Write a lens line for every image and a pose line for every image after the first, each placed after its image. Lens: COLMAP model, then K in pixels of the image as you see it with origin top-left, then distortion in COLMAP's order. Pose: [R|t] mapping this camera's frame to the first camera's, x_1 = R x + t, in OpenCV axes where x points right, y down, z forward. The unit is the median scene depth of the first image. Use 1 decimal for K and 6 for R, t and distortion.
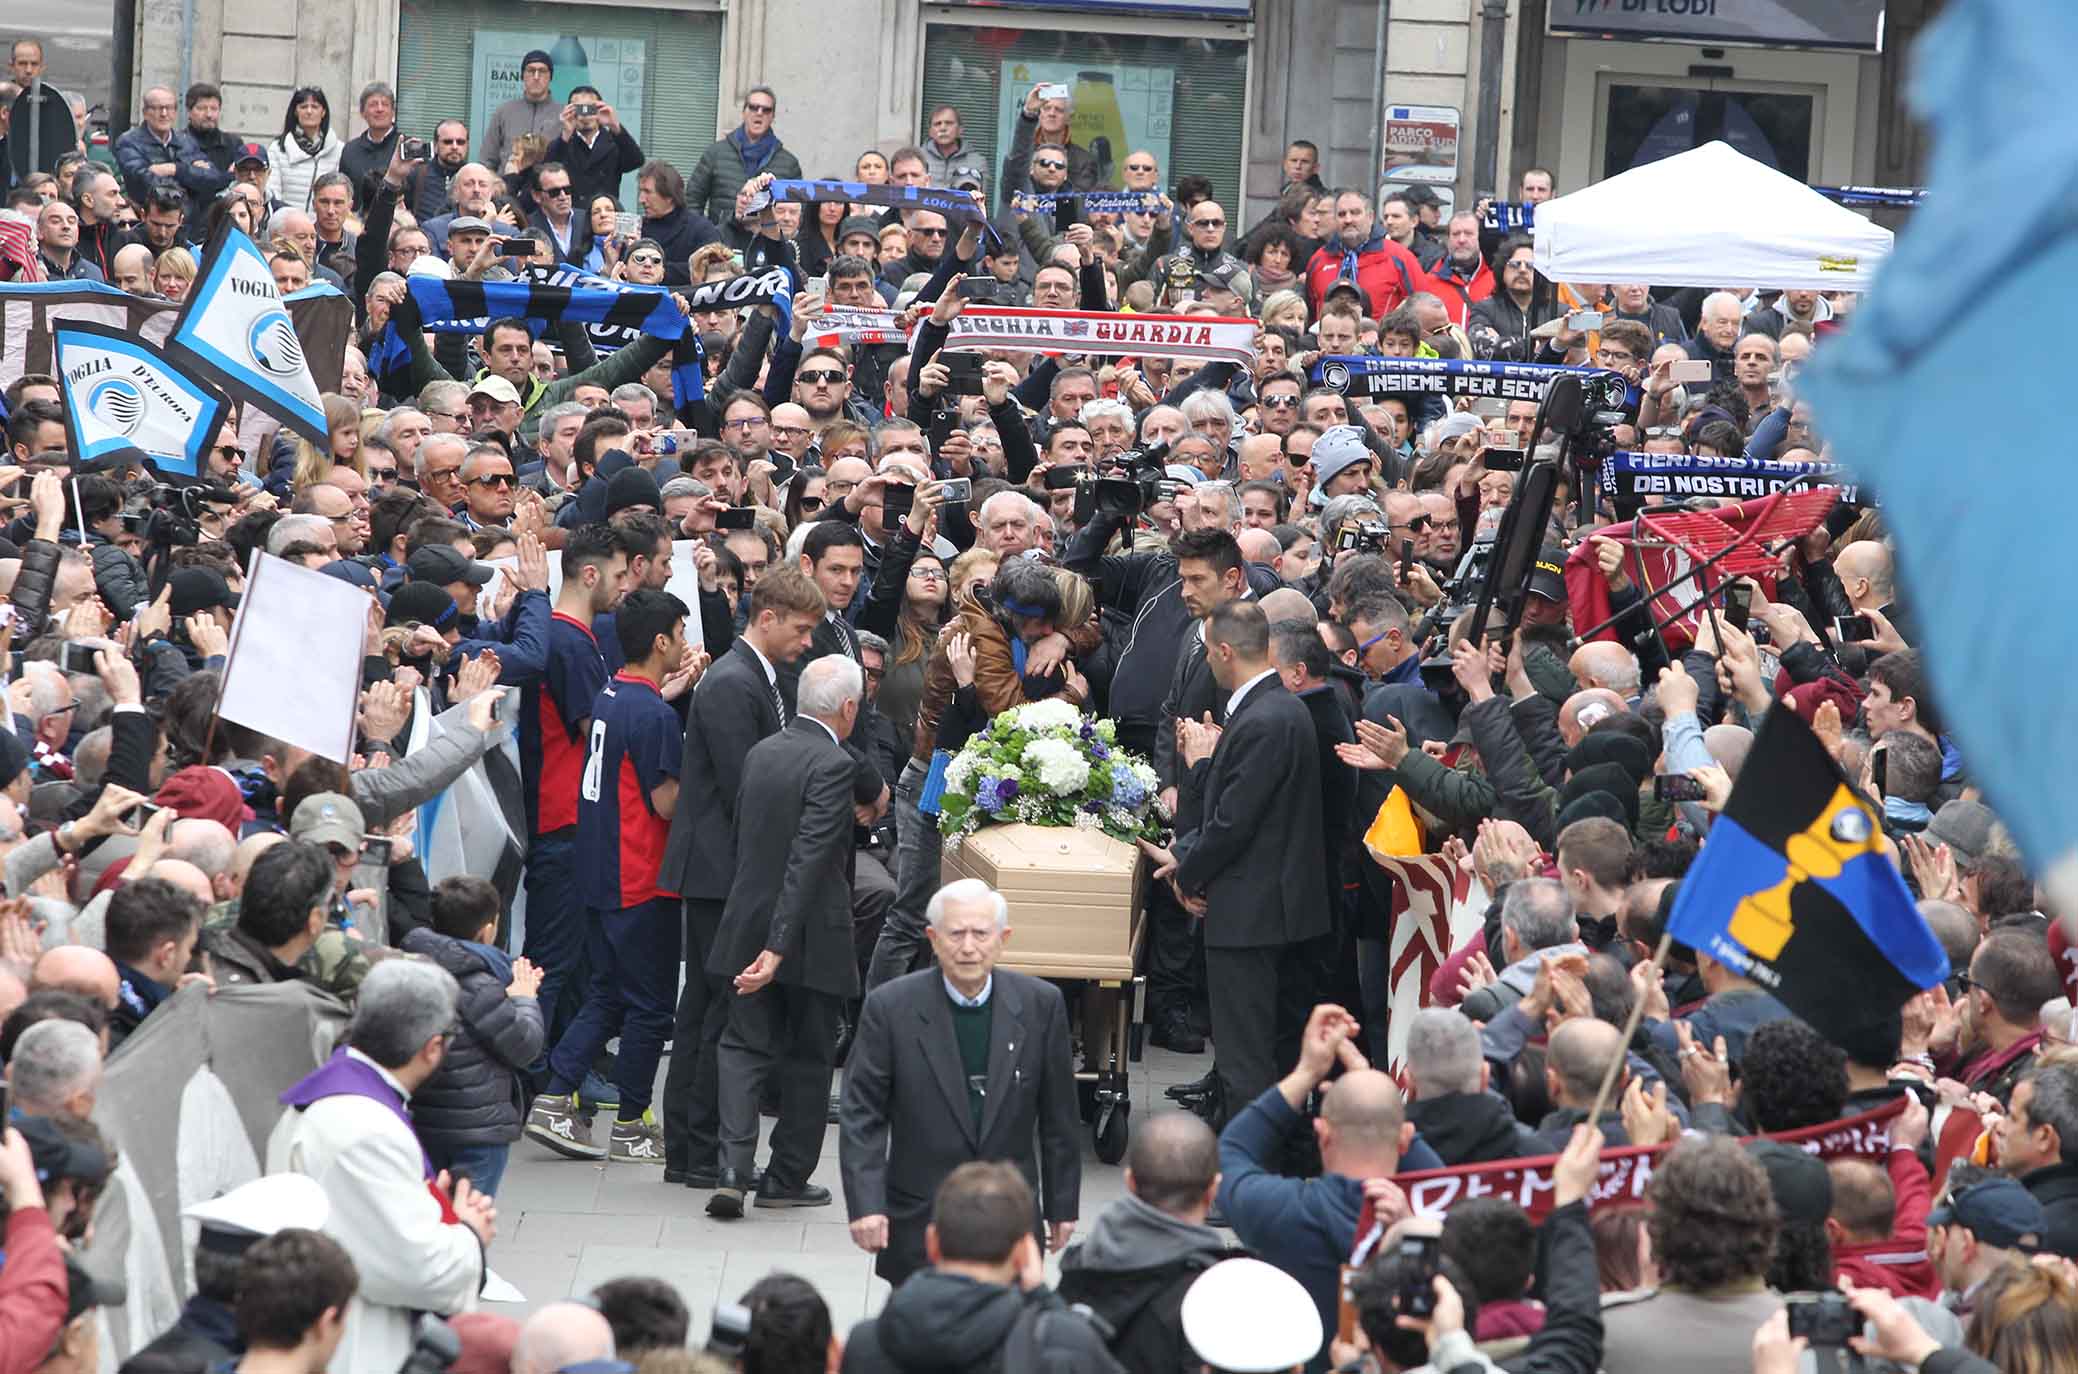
lens RADIAL K [[15392.0, 0, 1039.0], [0, 15392.0, 687.0], [0, 0, 1]] dist [2.494470, -27.139336]
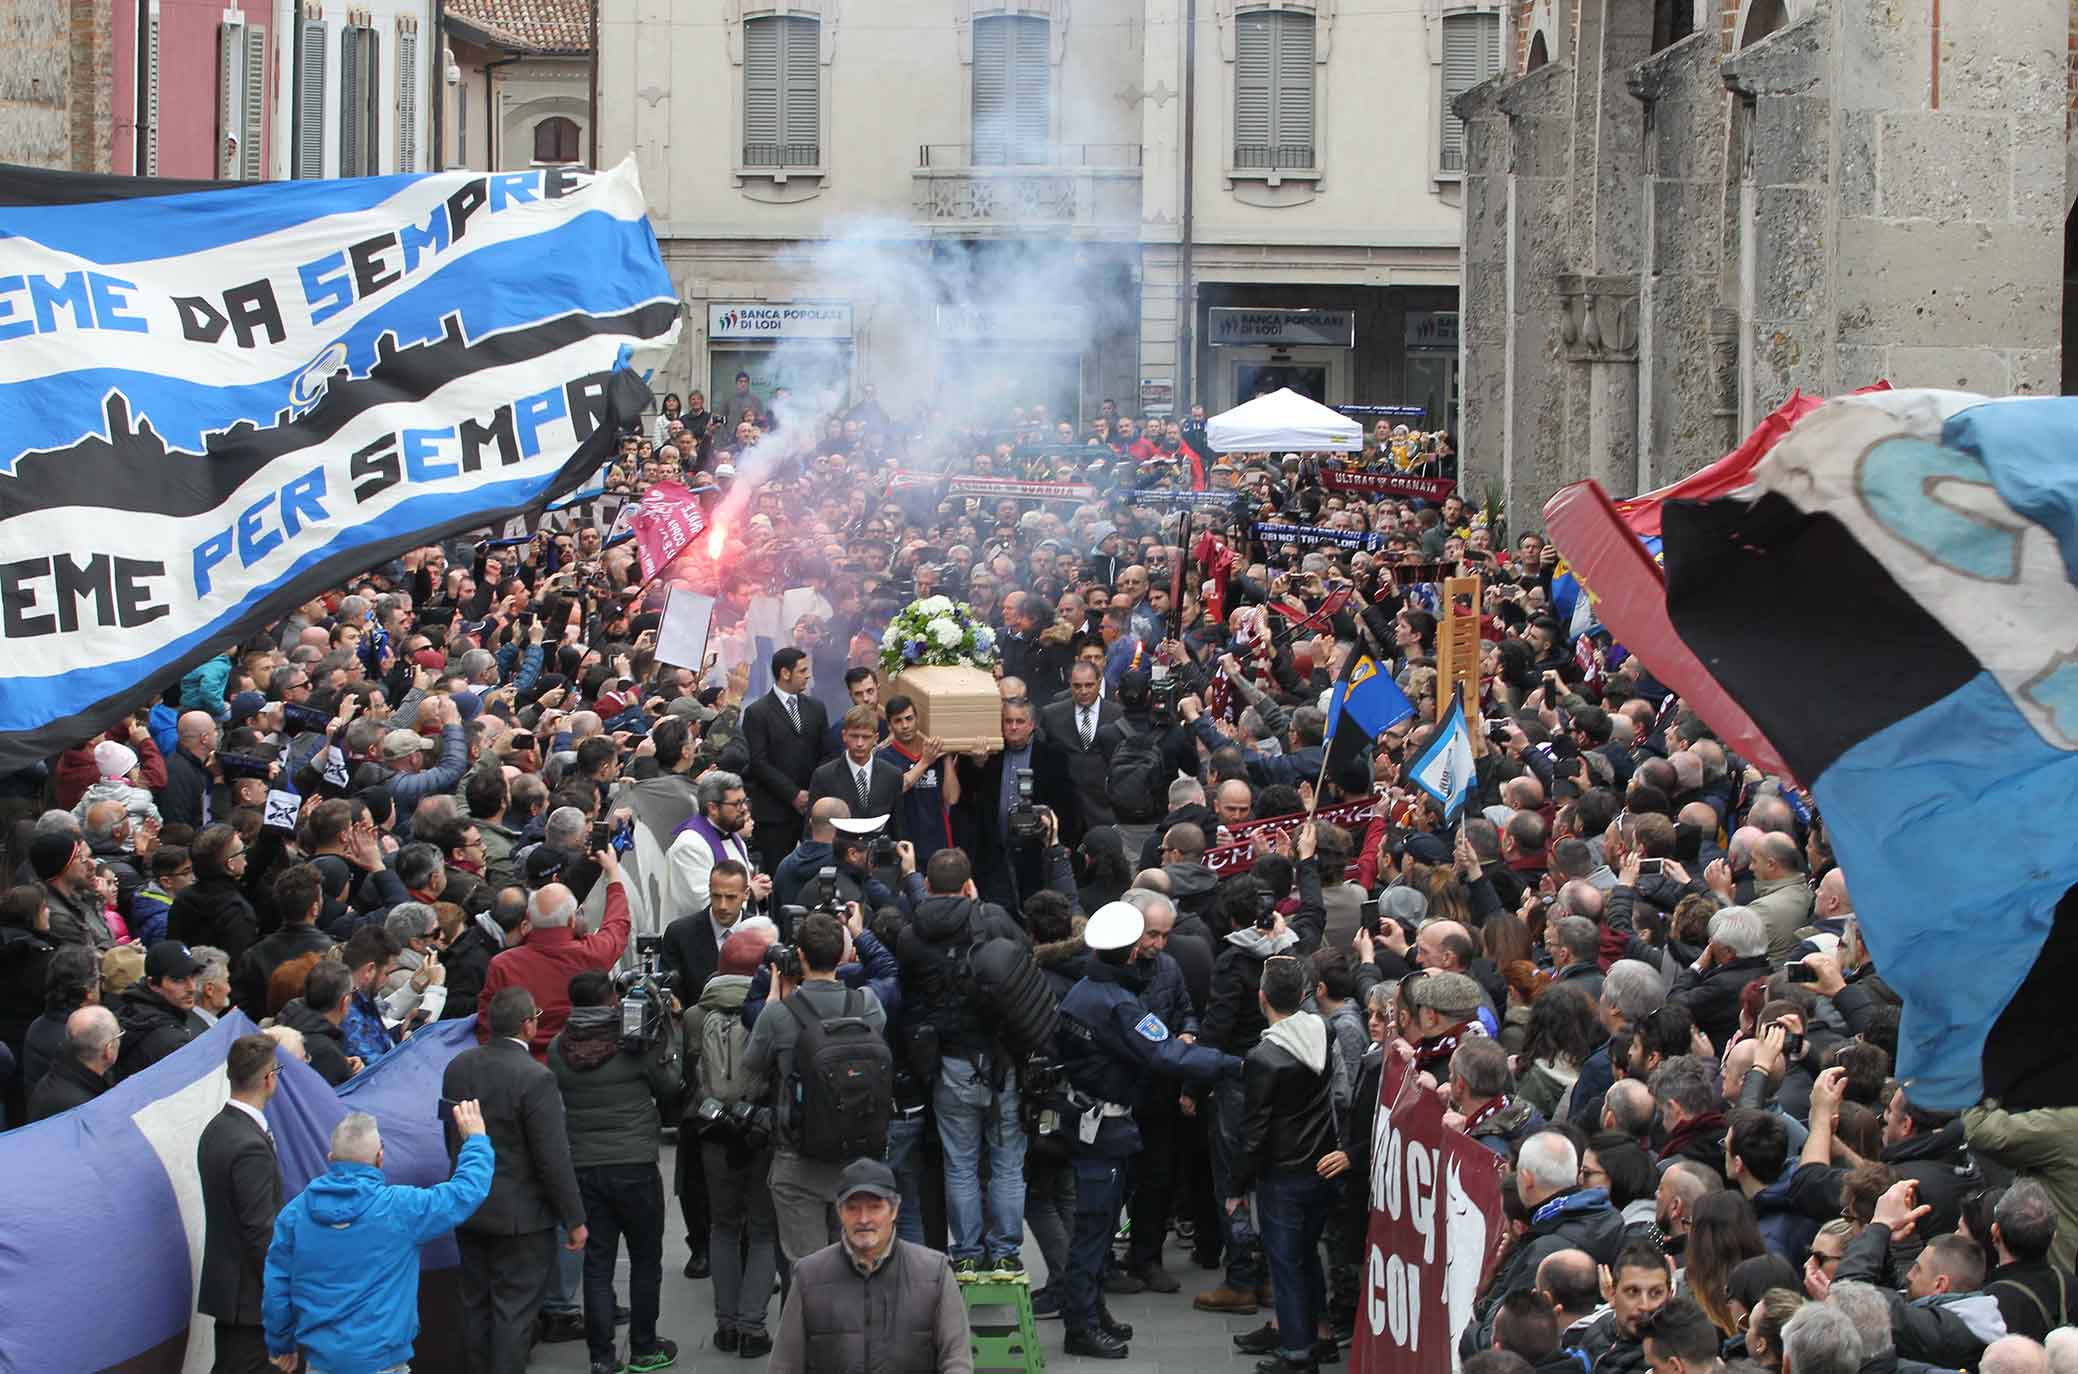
lens RADIAL K [[6302.5, 0, 1039.0], [0, 6302.5, 687.0], [0, 0, 1]] dist [-0.074684, 0.229165]
pose [[0.998981, -0.045058, 0.002664, 0.010050], [0.045042, 0.998970, 0.005562, 0.007908], [-0.002912, -0.005436, 0.999981, 0.241029]]
